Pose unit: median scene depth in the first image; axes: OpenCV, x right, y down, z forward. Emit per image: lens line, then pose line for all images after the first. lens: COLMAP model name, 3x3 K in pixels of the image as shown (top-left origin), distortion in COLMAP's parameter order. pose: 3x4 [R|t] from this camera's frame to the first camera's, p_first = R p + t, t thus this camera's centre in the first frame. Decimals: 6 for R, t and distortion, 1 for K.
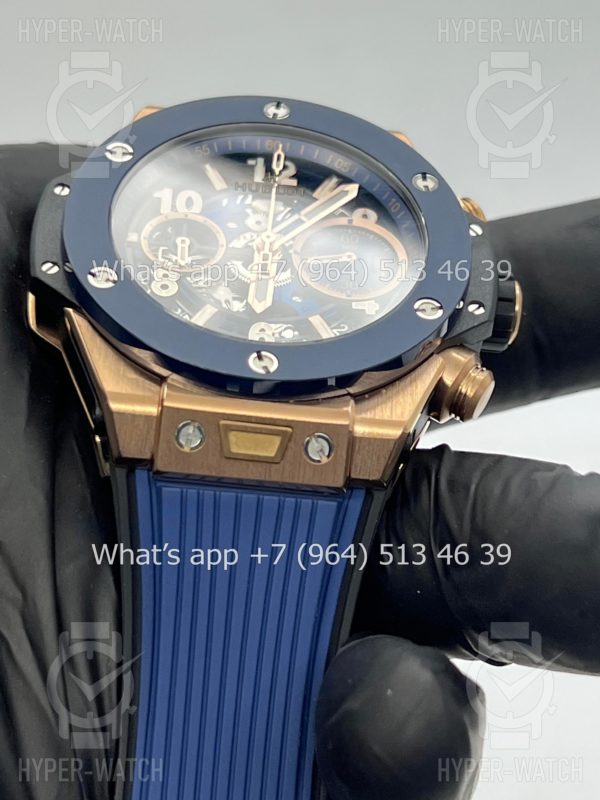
lens RADIAL K [[1865.2, 0, 300.0], [0, 1865.2, 400.0], [0, 0, 1]] dist [0.211393, -0.411676]
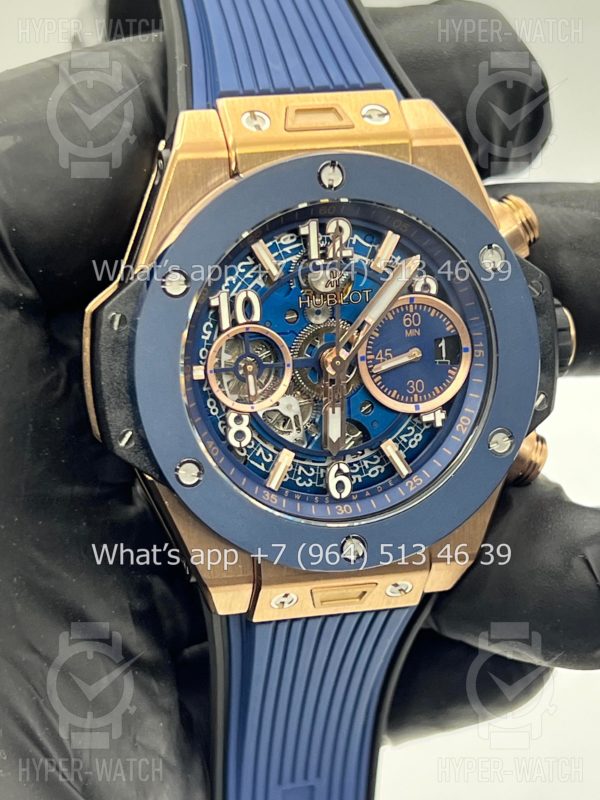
lens RADIAL K [[1865.2, 0, 300.0], [0, 1865.2, 400.0], [0, 0, 1]] dist [0.211393, -0.411676]
pose [[0.986741, -0.101244, 0.126853, -0.159383], [-0.028618, 0.660804, 0.750012, -0.791786], [-0.159759, -0.743698, 0.649145, 0.350871]]
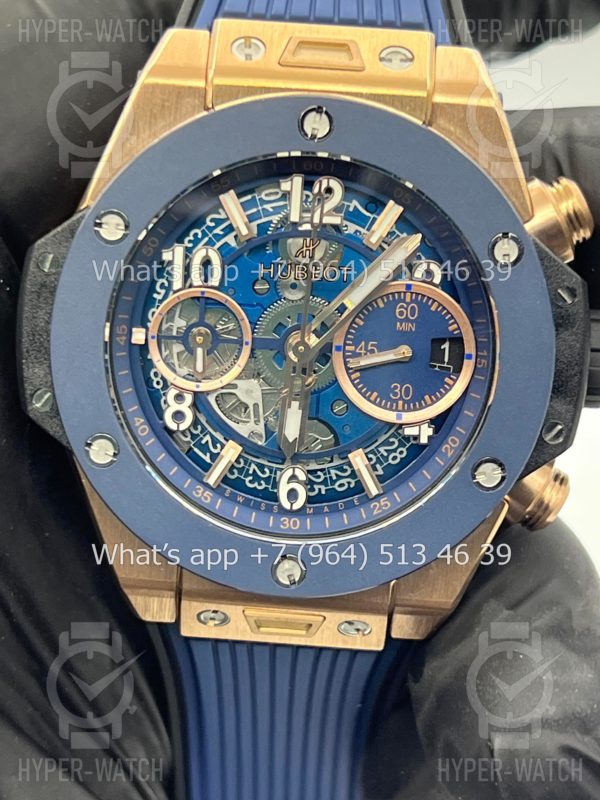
lens RADIAL K [[1865.2, 0, 300.0], [0, 1865.2, 400.0], [0, 0, 1]] dist [0.211393, -0.411676]
pose [[0.992737, 0.050847, -0.109028, 0.071143], [0.049854, 0.650921, 0.757507, -0.678264], [0.109486, -0.757441, 0.643658, 0.452159]]
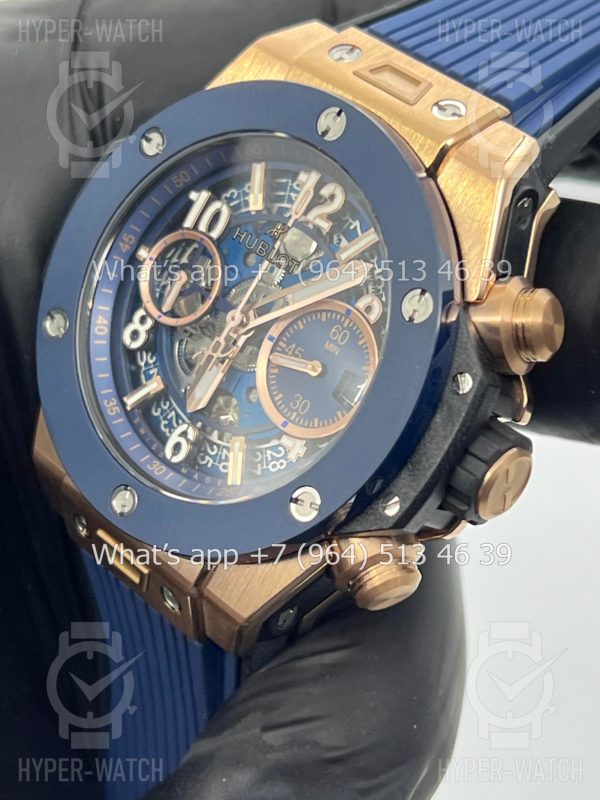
lens RADIAL K [[1865.2, 0, 300.0], [0, 1865.2, 400.0], [0, 0, 1]] dist [0.211393, -0.411676]
pose [[0.653295, 0.436541, -0.618576, 0.531673], [0.047444, 0.791820, 0.608909, -0.560893], [0.755615, -0.427145, 0.496581, 0.578721]]
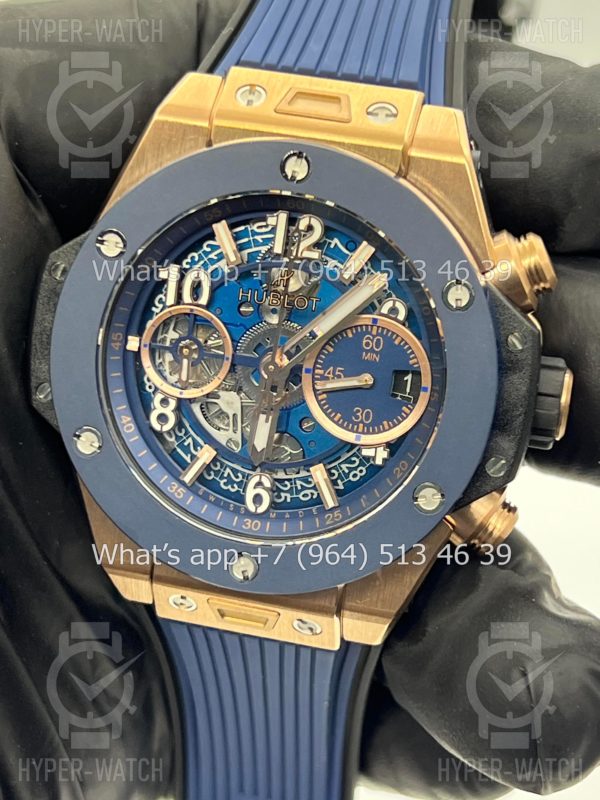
lens RADIAL K [[1865.2, 0, 300.0], [0, 1865.2, 400.0], [0, 0, 1]] dist [0.211393, -0.411676]
pose [[0.954738, 0.141878, -0.261429, 0.229967], [0.103404, 0.665777, 0.738951, -0.728993], [0.278894, -0.732538, 0.620972, 0.426919]]
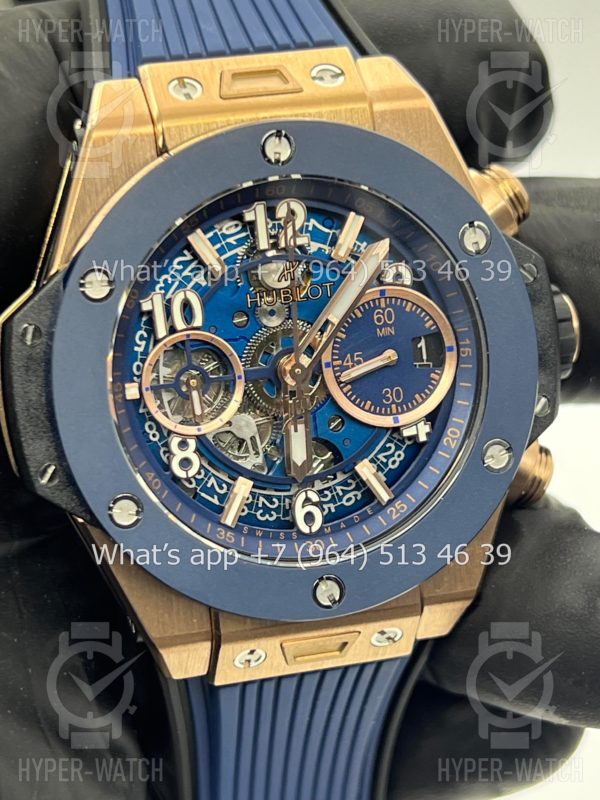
lens RADIAL K [[1865.2, 0, 300.0], [0, 1865.2, 400.0], [0, 0, 1]] dist [0.211393, -0.411676]
pose [[0.980521, -0.149359, 0.127556, -0.120287], [0.007763, 0.678385, 0.734665, -0.668522], [-0.196261, -0.719365, 0.666330, 0.439082]]
